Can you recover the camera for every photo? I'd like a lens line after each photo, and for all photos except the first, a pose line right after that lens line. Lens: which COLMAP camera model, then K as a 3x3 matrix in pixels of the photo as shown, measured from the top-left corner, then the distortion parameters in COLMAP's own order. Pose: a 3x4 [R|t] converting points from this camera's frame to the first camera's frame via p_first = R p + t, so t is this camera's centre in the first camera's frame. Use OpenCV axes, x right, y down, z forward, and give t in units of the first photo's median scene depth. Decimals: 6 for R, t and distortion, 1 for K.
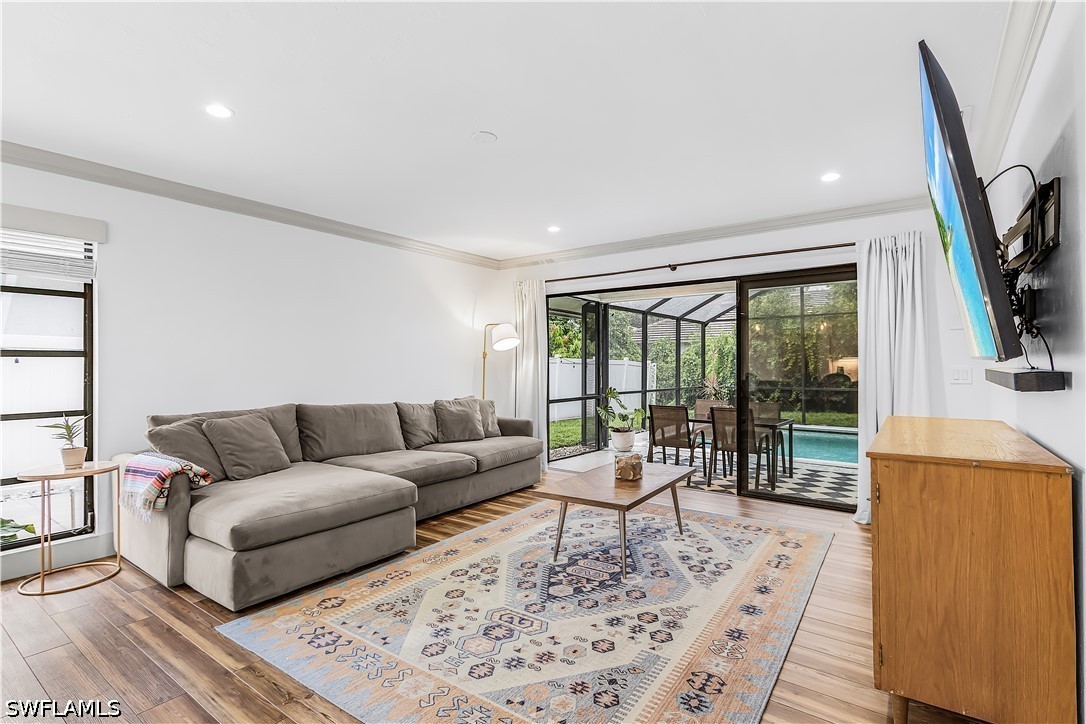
lens RADIAL K [[517.8, 0, 541.7], [0, 517.8, 373.3], [0, 0, 1]] dist [0.007849, -0.000143]
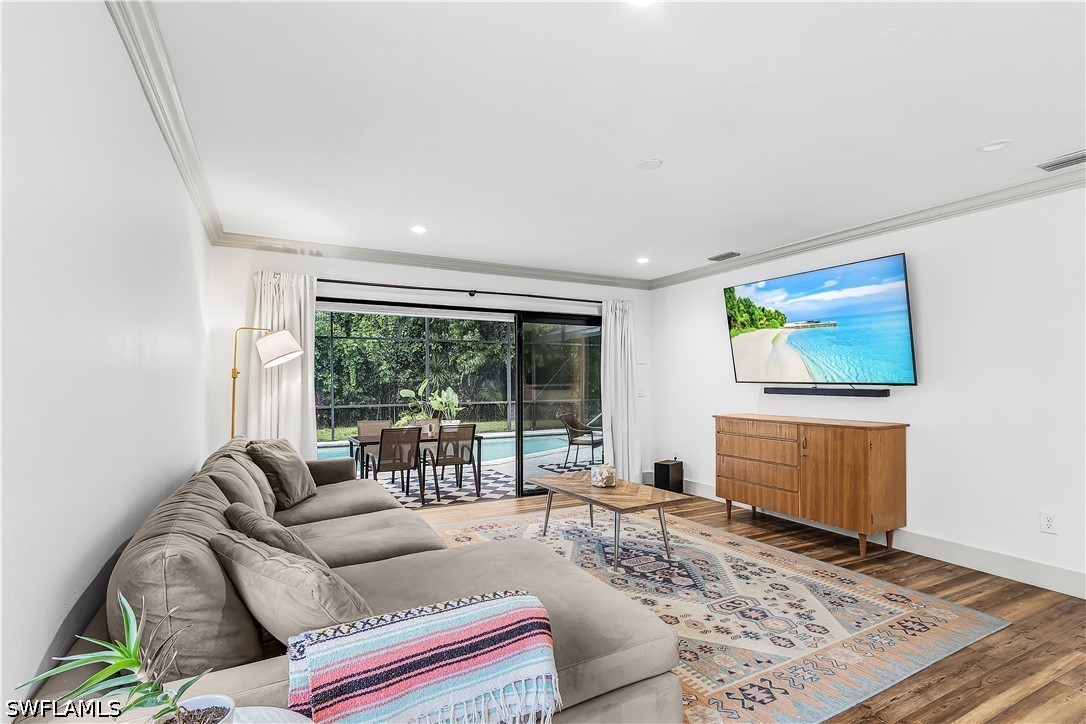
lens RADIAL K [[517.8, 0, 541.7], [0, 517.8, 373.3], [0, 0, 1]] dist [0.007849, -0.000143]
pose [[0.437534, 0.013468, 0.899101, -1.145728], [0.016777, 0.999592, -0.023138, -0.026104], [-0.899045, 0.025208, 0.437130, 0.756004]]
